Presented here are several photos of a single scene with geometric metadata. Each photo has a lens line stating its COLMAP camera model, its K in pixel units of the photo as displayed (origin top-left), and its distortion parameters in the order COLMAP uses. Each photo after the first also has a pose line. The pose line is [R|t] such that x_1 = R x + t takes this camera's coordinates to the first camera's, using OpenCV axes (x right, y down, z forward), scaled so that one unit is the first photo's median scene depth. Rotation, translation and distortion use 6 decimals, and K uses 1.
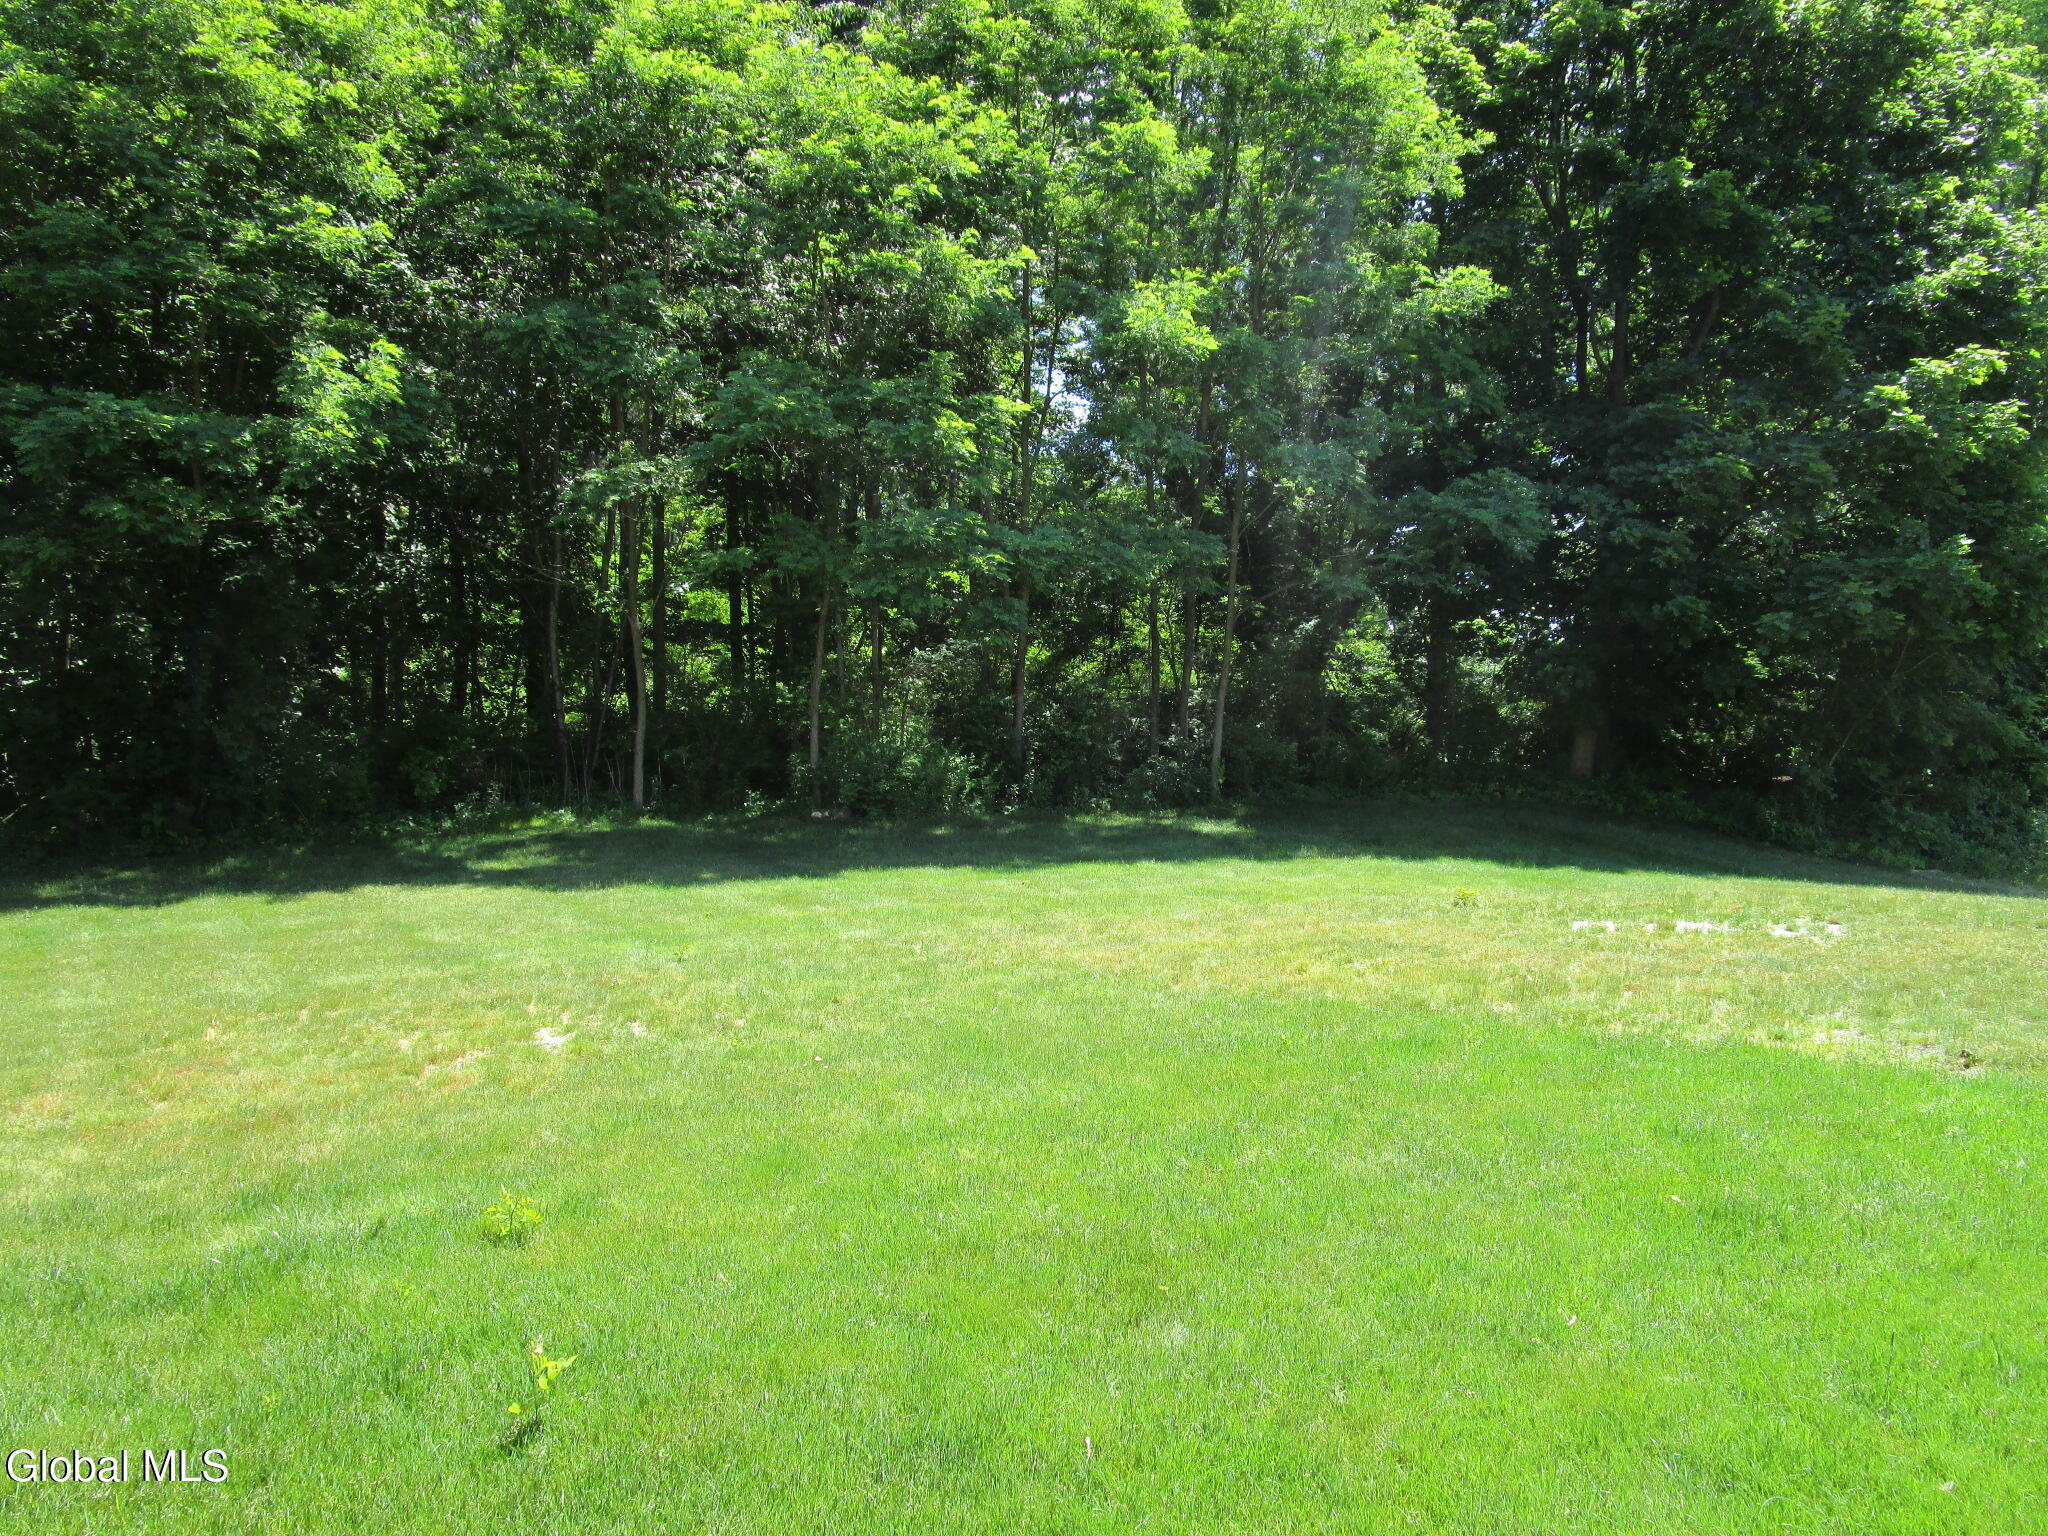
lens RADIAL K [[1465.9, 0, 1041.8], [0, 1465.9, 760.6], [0, 0, 1]] dist [-0.022788, 0.011130]
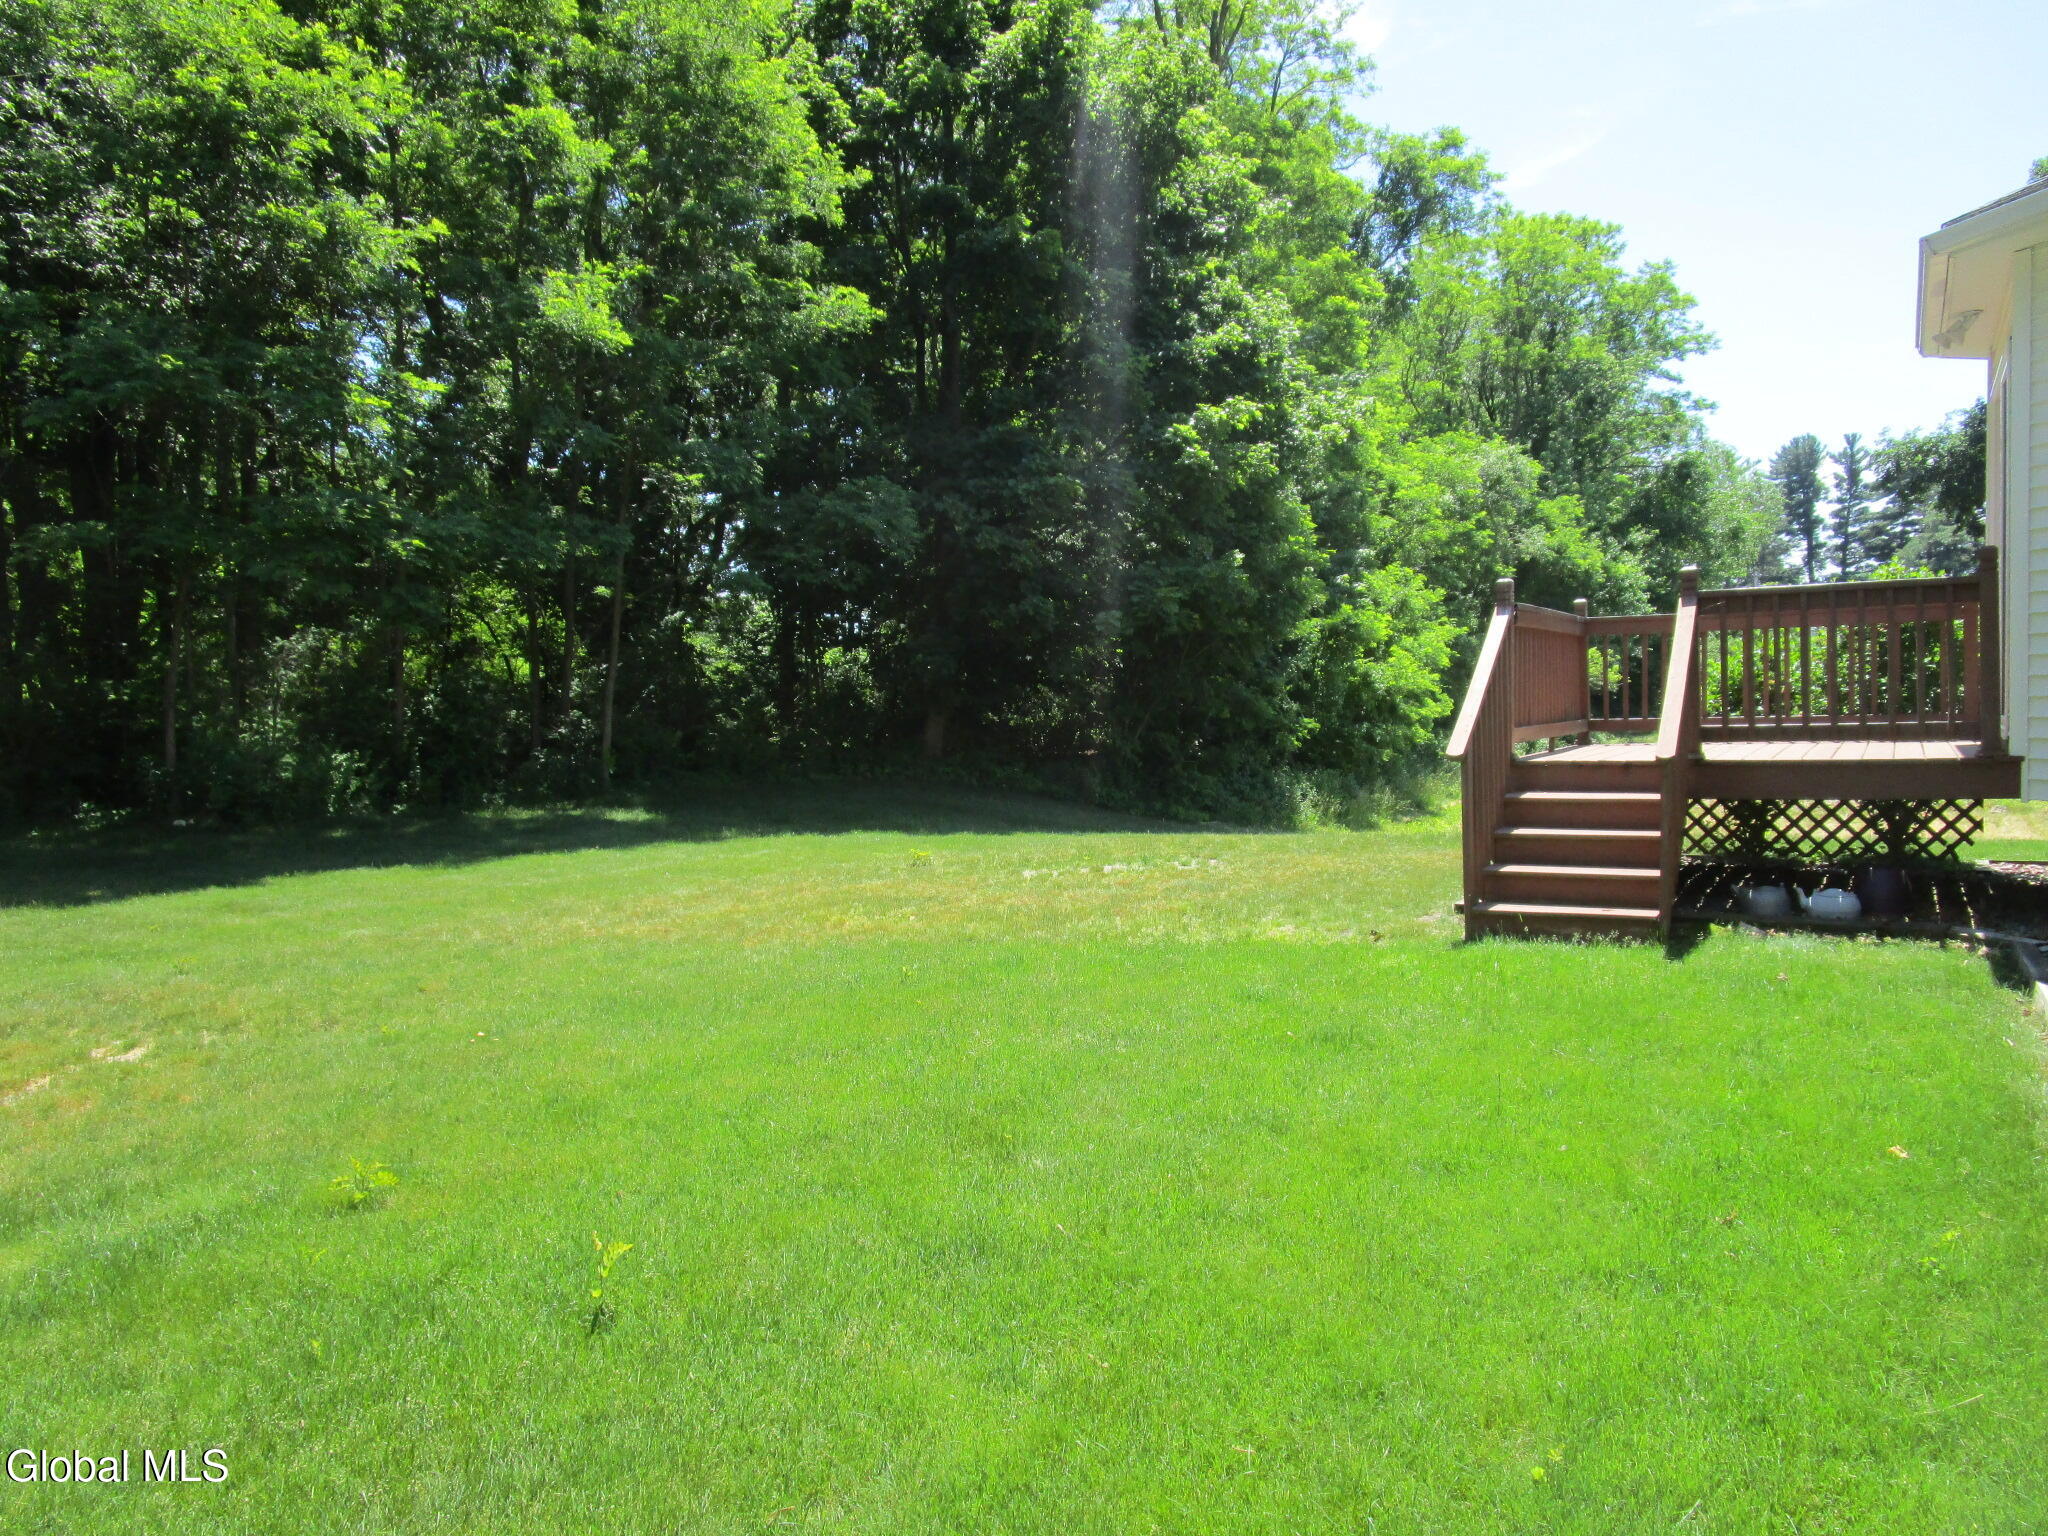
lens RADIAL K [[1465.9, 0, 1031.7], [0, 1465.9, 765.6], [0, 0, 1]] dist [-0.022788, 0.011130]
pose [[0.886412, -0.035329, 0.461548, -0.103398], [0.032297, 0.999374, 0.014470, 0.005777], [-0.461770, 0.002080, 0.886997, -0.028941]]
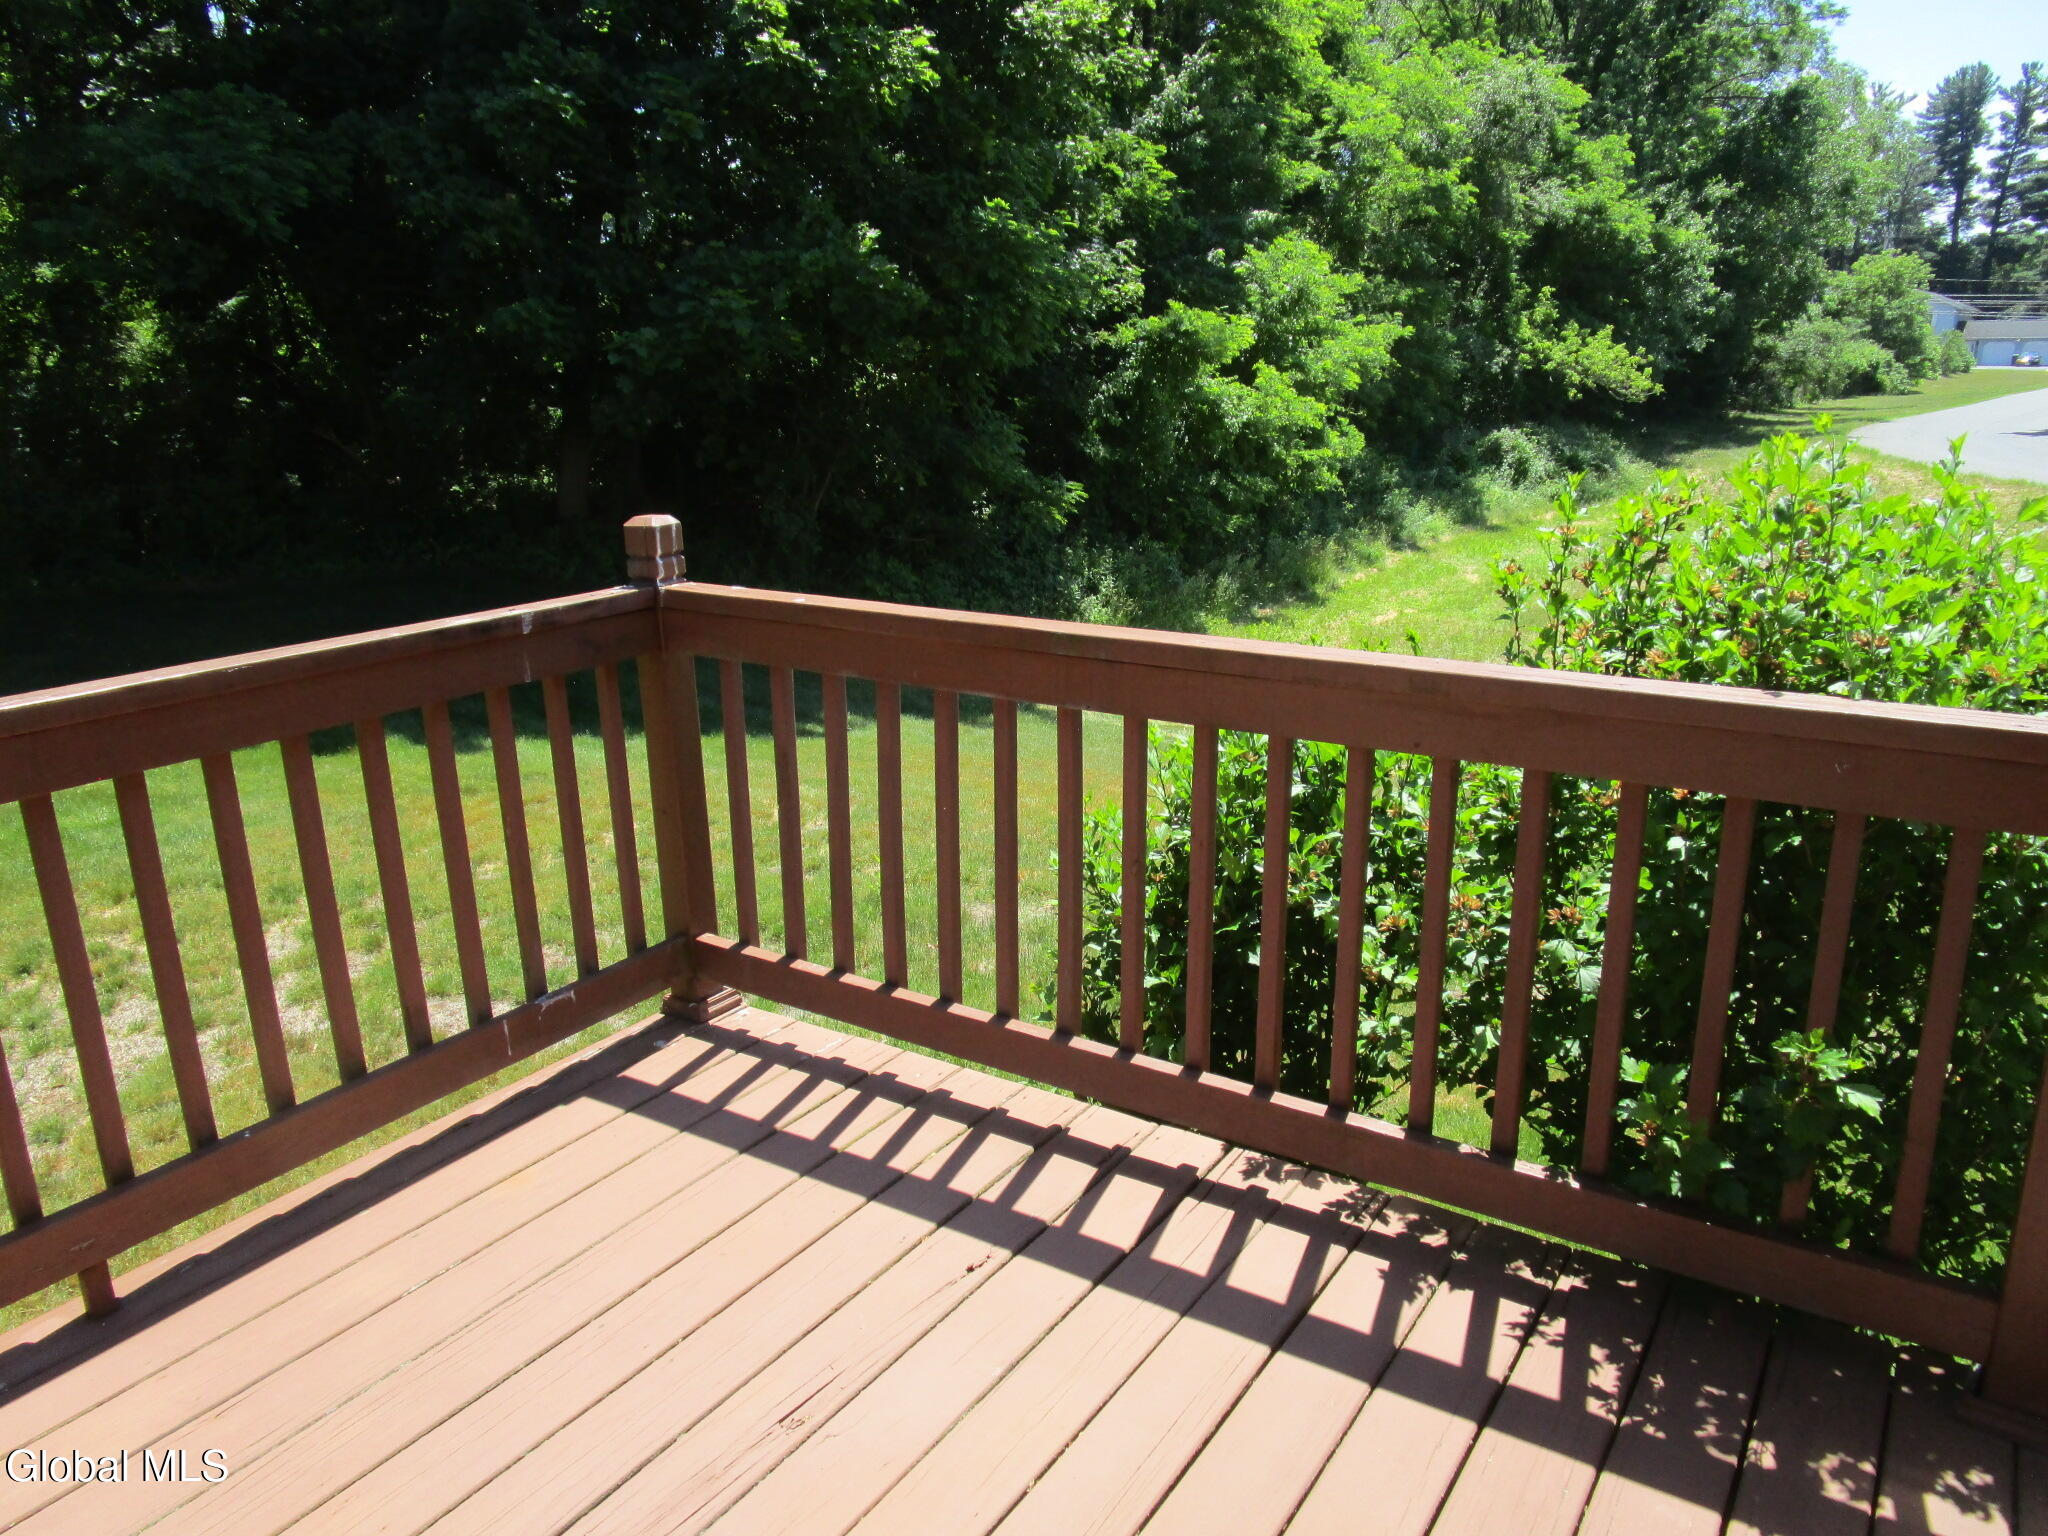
lens RADIAL K [[1465.9, 0, 1017.5], [0, 1465.9, 783.1], [0, 0, 1]] dist [-0.022788, 0.011130]
pose [[0.911480, -0.114037, 0.395221, 0.365327], [0.012615, 0.968101, 0.250241, -0.061893], [-0.411150, -0.223104, 0.883844, 0.240274]]
